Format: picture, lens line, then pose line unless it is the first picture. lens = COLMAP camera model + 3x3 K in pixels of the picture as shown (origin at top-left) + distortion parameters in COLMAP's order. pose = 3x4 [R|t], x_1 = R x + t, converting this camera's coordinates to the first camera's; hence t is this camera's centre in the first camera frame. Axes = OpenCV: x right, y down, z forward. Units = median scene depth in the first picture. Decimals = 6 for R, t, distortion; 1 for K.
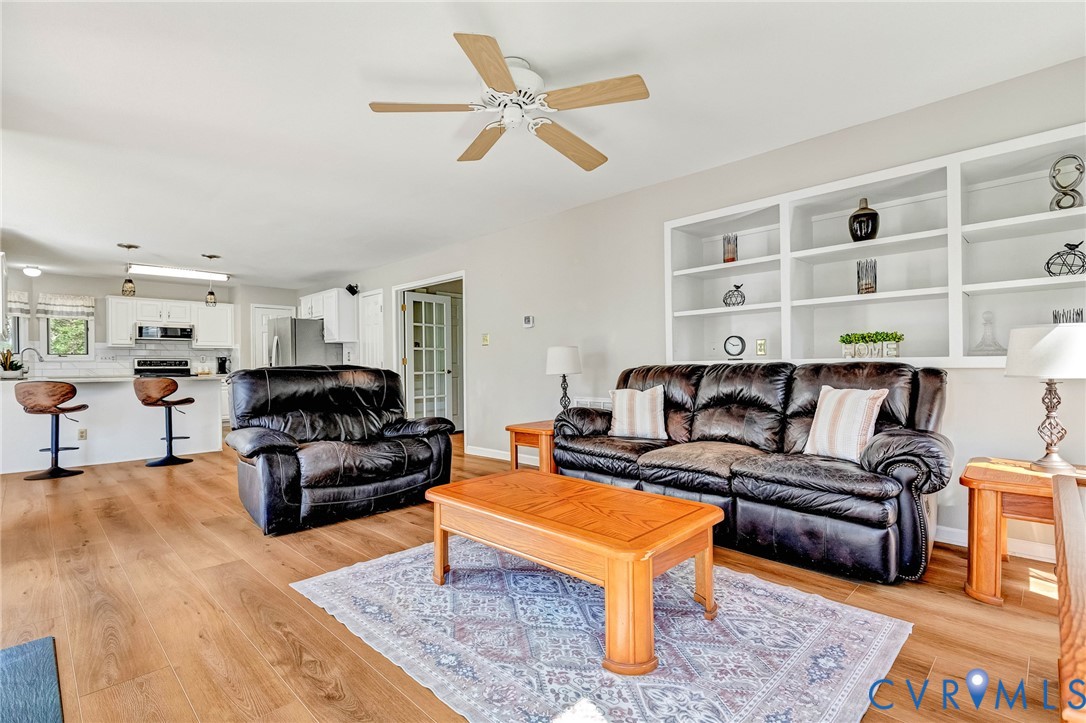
lens RADIAL K [[513.8, 0, 548.2], [0, 513.8, 364.0], [0, 0, 1]] dist [0.004949, 0.000036]
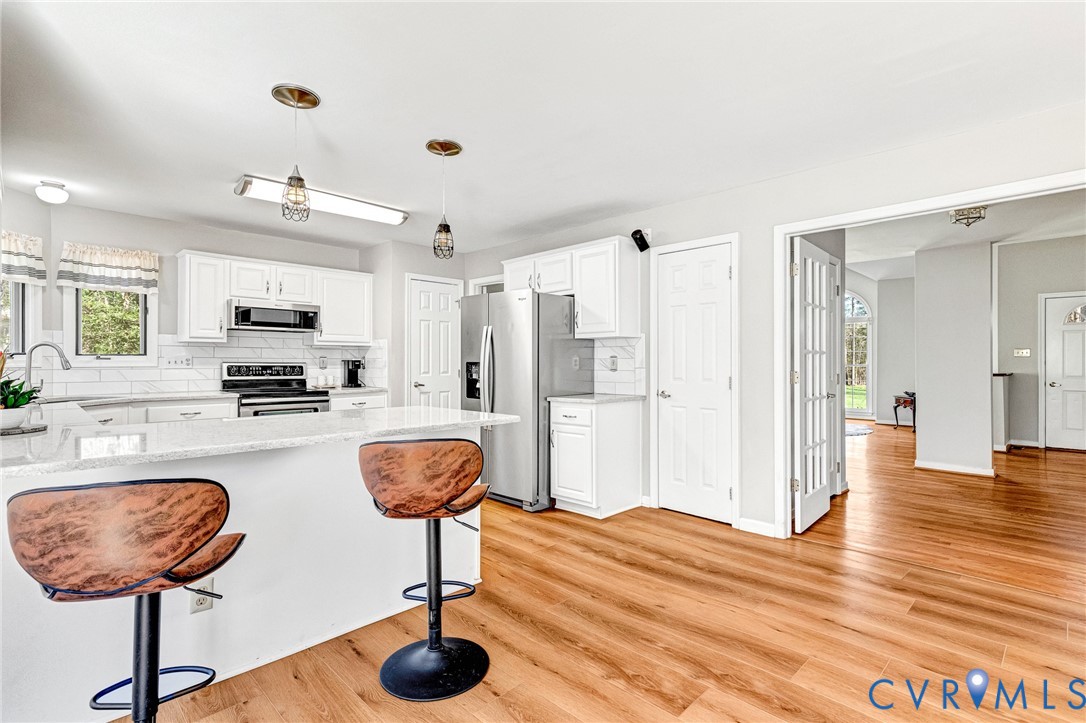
lens RADIAL K [[523.1, 0, 555.7], [0, 523.1, 359.5], [0, 0, 1]] dist [0.001816, 0.000828]
pose [[0.999944, 0.009796, -0.004016, -0.441327], [-0.009812, 0.999944, -0.003893, -0.015899], [0.003978, 0.003932, 0.999984, 0.429104]]
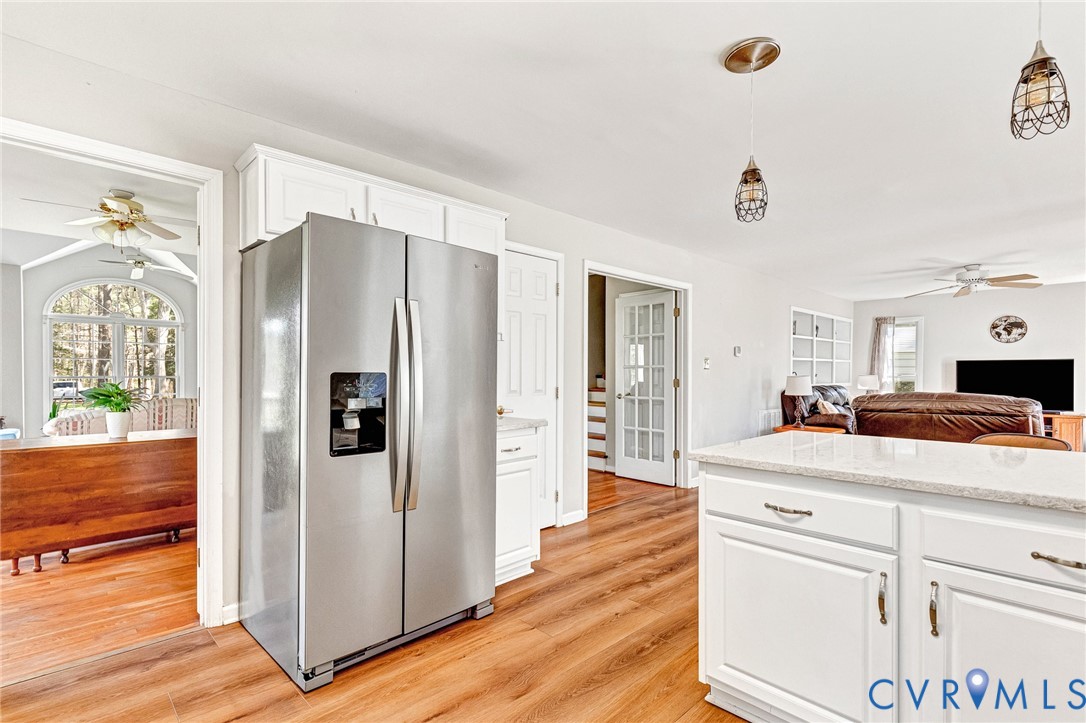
lens RADIAL K [[520.8, 0, 537.0], [0, 520.8, 372.6], [0, 0, 1]] dist [0.005780, 0.000912]
pose [[0.028564, 0.009419, 0.999548, -0.778036], [-0.002261, 0.999954, -0.009358, -0.012768], [-0.999589, -0.001993, 0.028584, 0.895360]]
